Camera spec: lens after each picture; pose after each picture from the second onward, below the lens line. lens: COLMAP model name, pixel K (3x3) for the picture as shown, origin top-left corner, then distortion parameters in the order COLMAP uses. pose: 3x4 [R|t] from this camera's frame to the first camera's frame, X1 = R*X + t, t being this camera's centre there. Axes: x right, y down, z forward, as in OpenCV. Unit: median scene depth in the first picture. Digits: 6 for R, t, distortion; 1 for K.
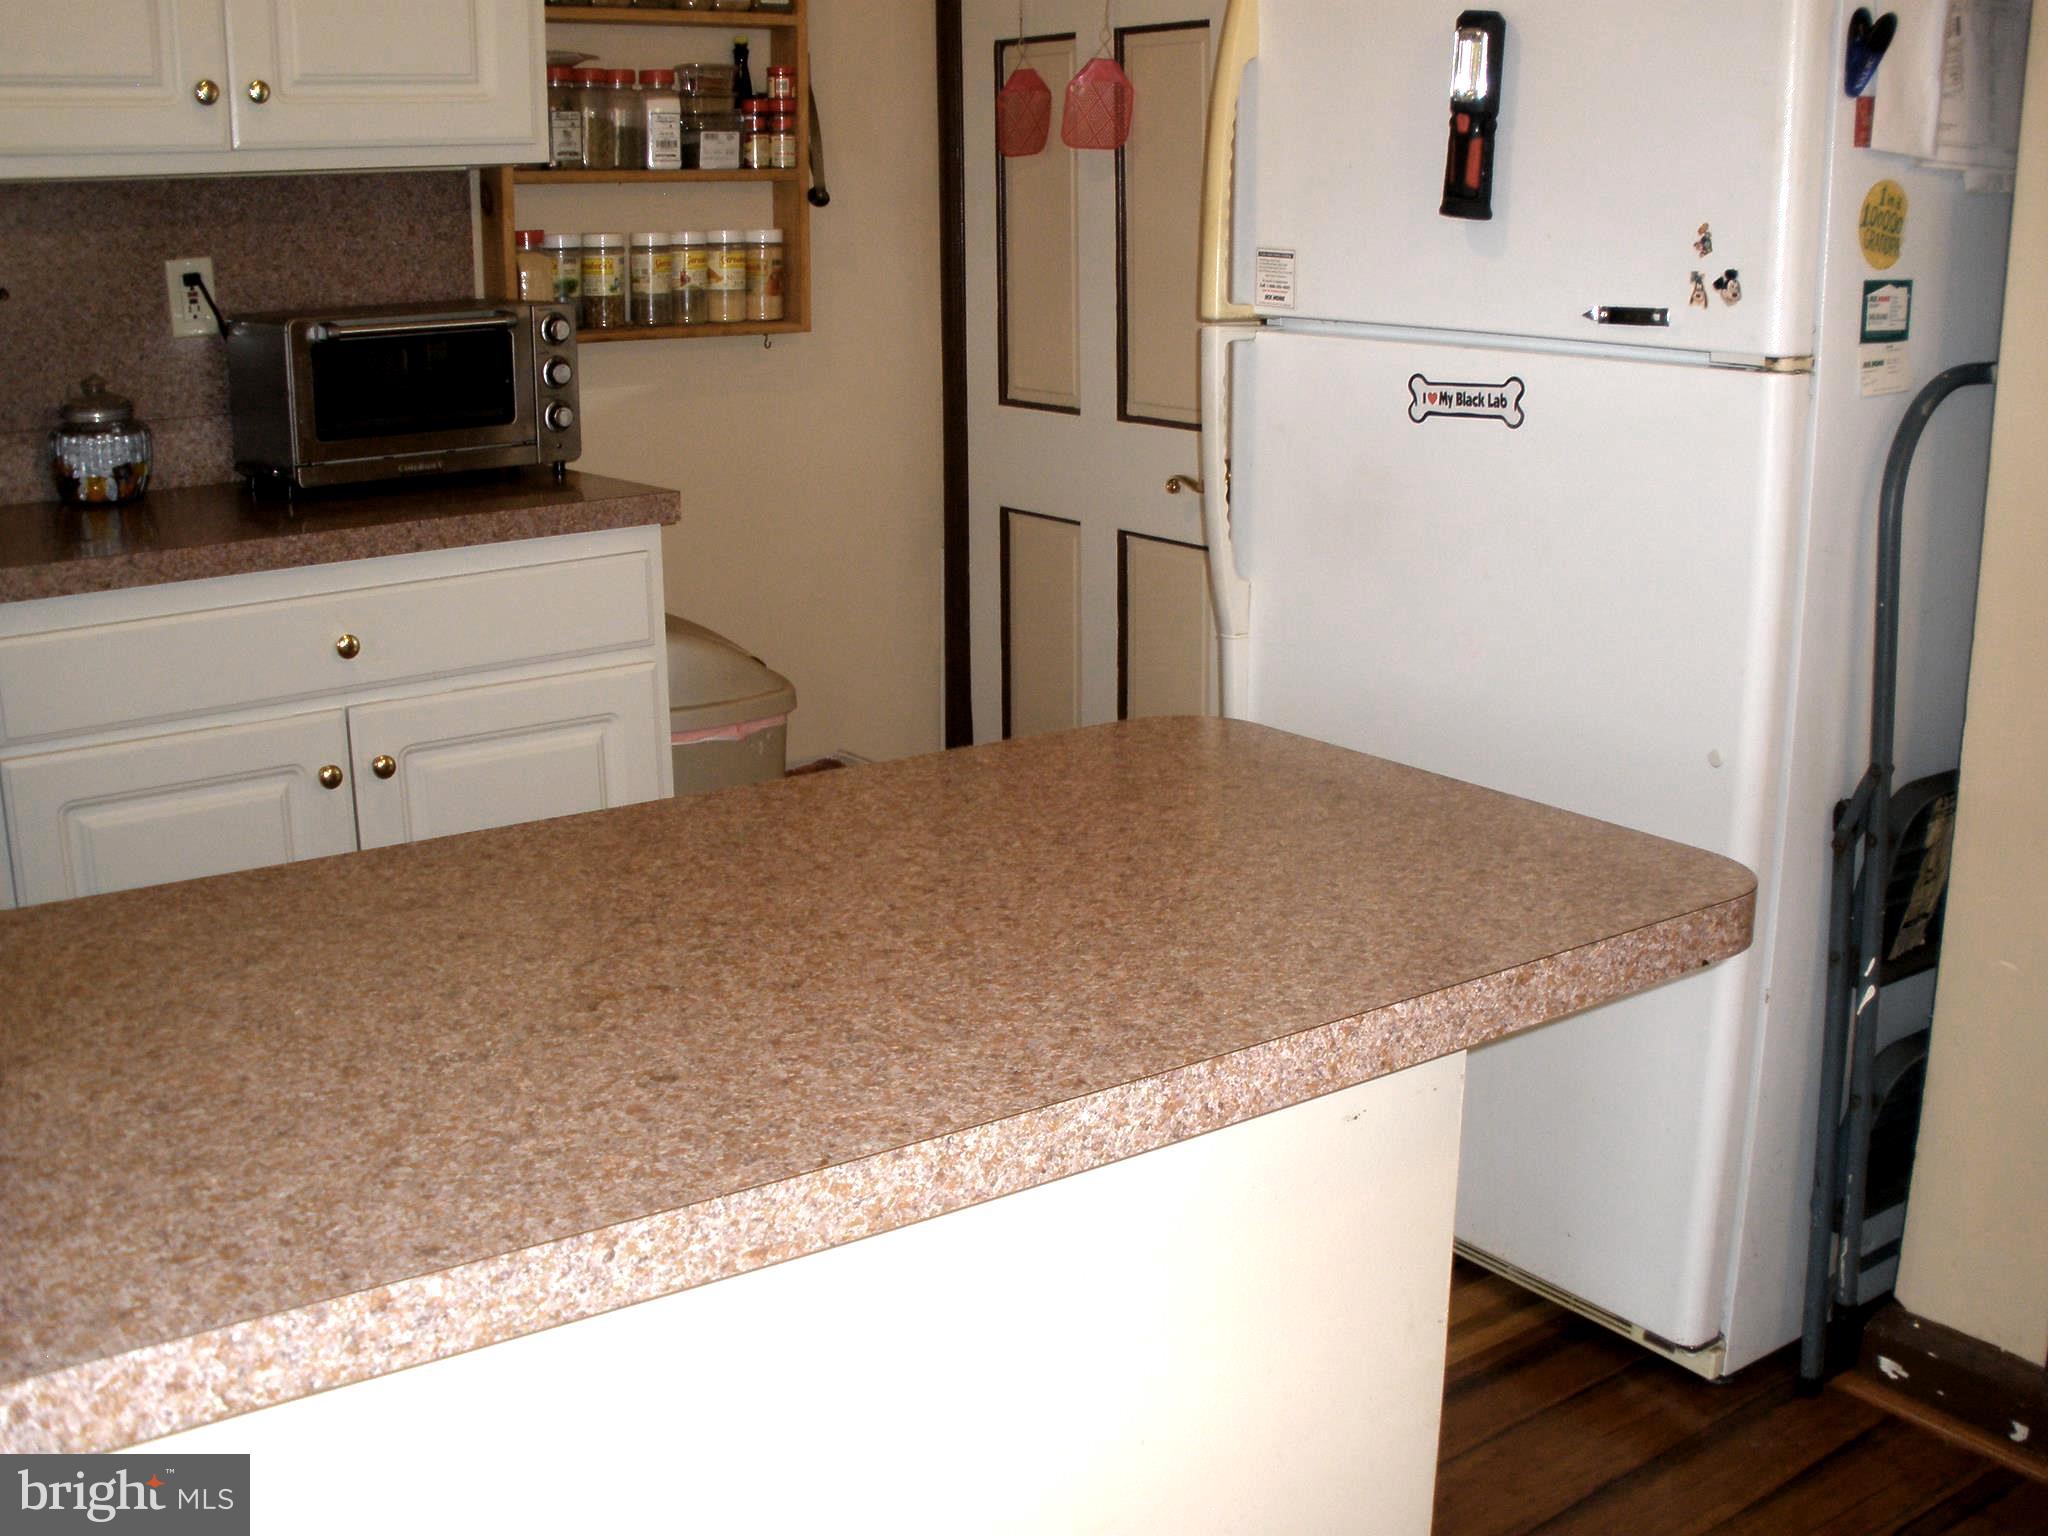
lens RADIAL K [[2187.1, 0, 986.4], [0, 2187.1, 765.6], [0, 0, 1]] dist [-0.315086, 0.385685]
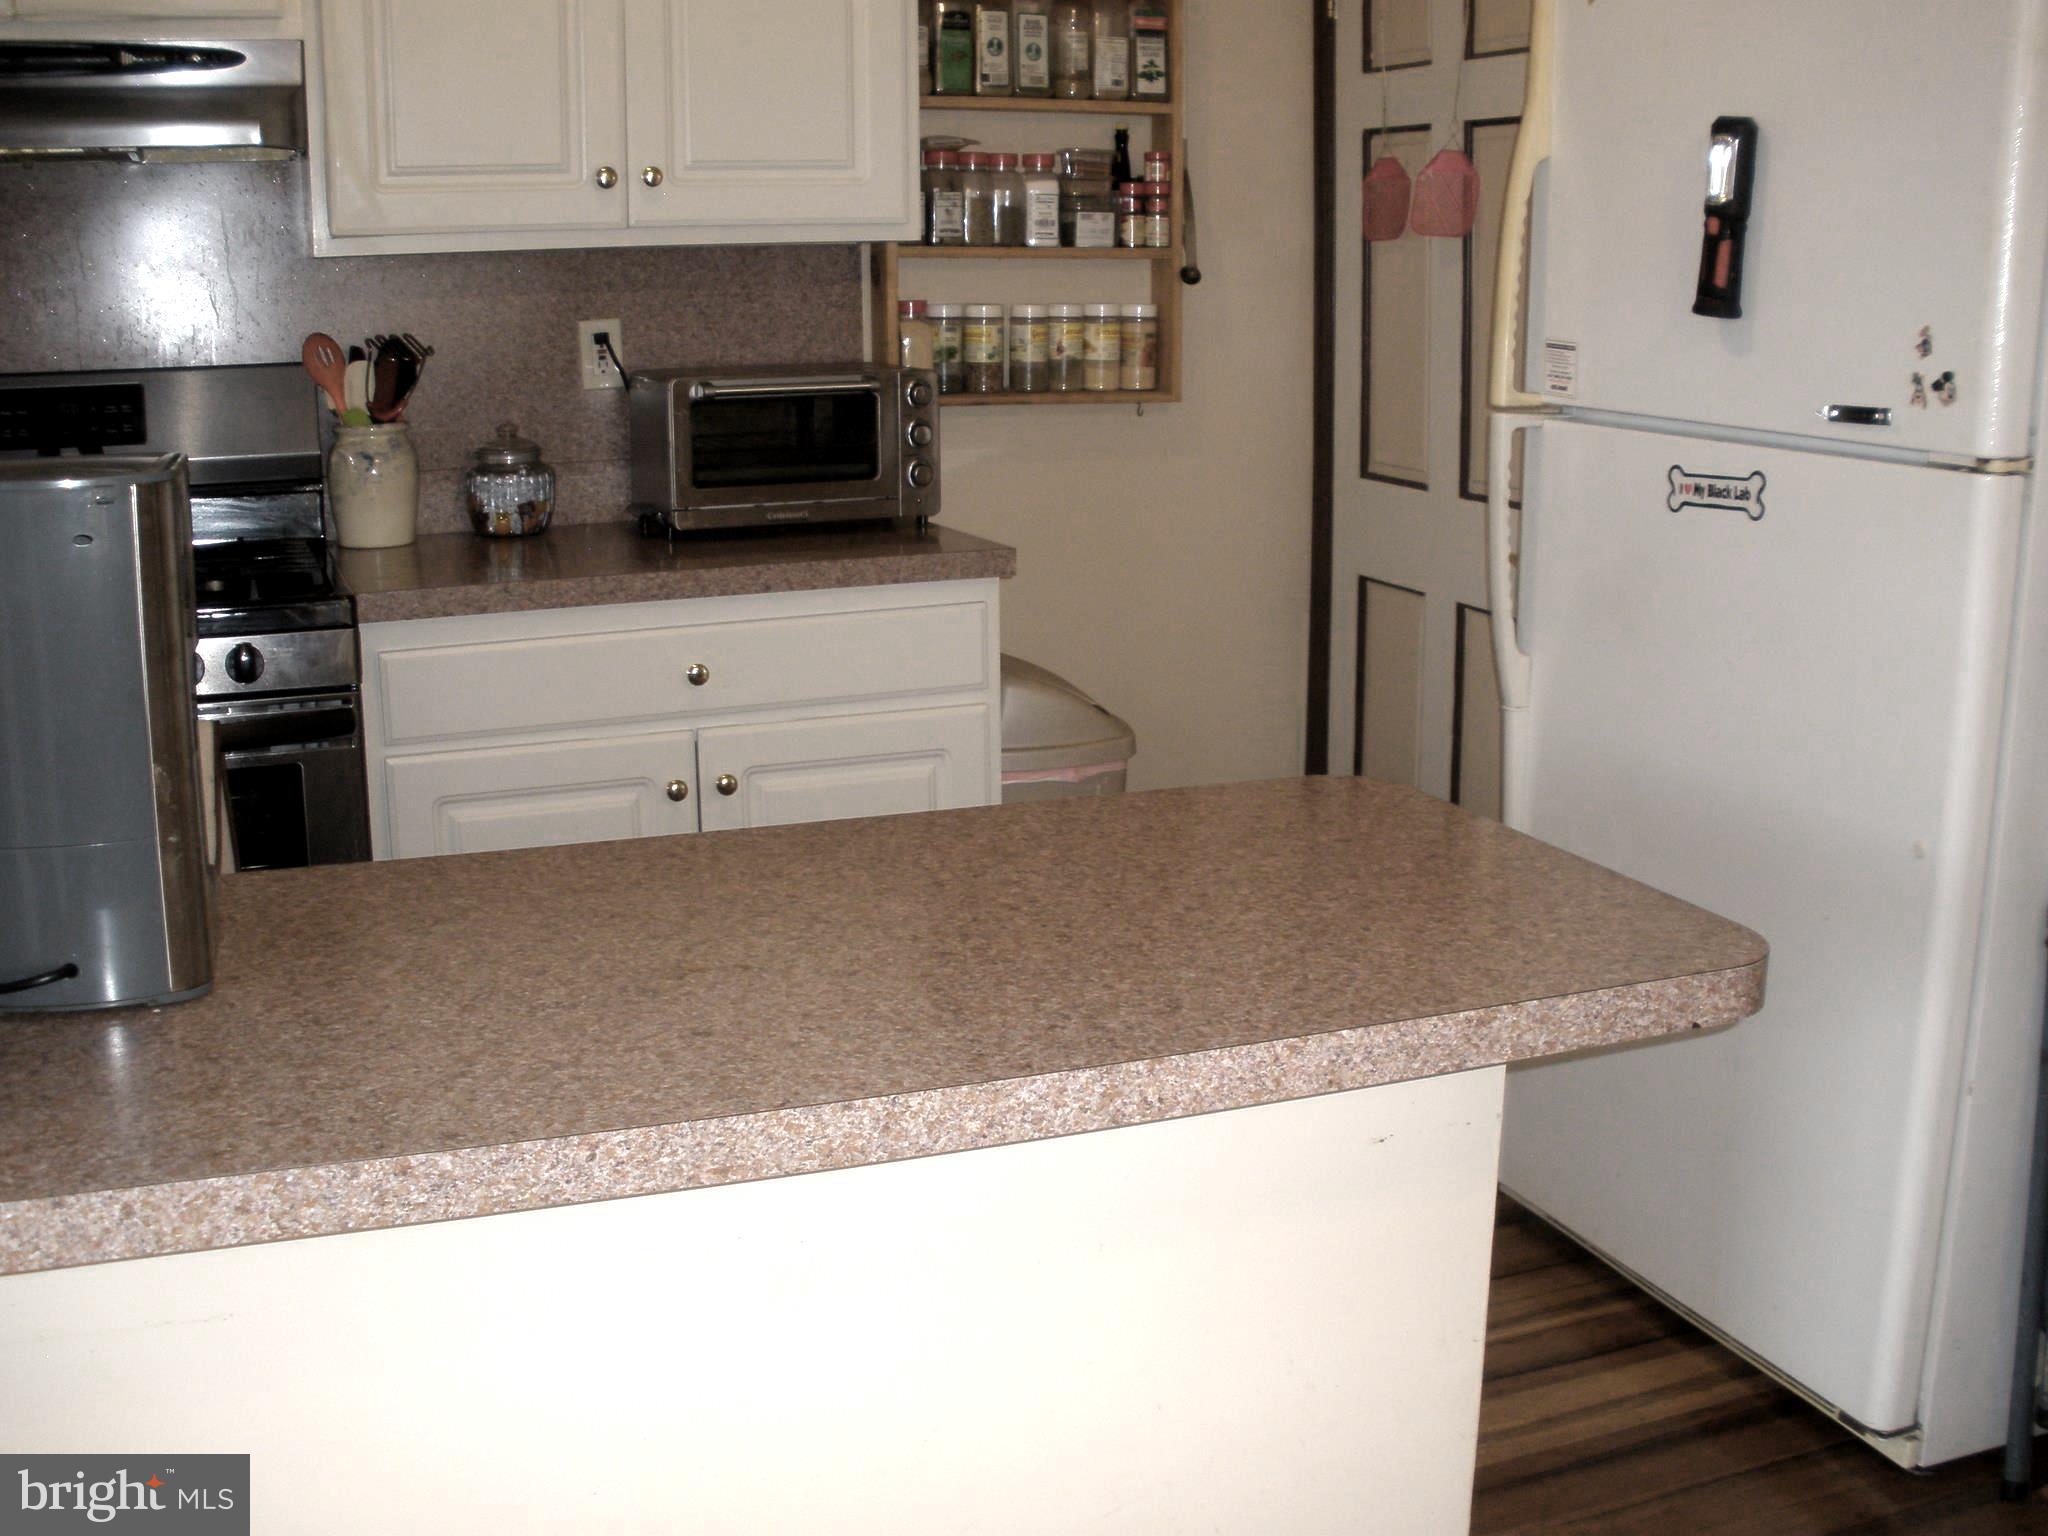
lens RADIAL K [[2187.1, 0, 986.4], [0, 2187.1, 765.6], [0, 0, 1]] dist [-0.315086, 0.385685]
pose [[0.970187, 0.057275, -0.235491, 0.119366], [-0.062908, 0.997883, -0.016469, 0.000845], [0.234049, 0.030793, 0.971737, -0.069288]]
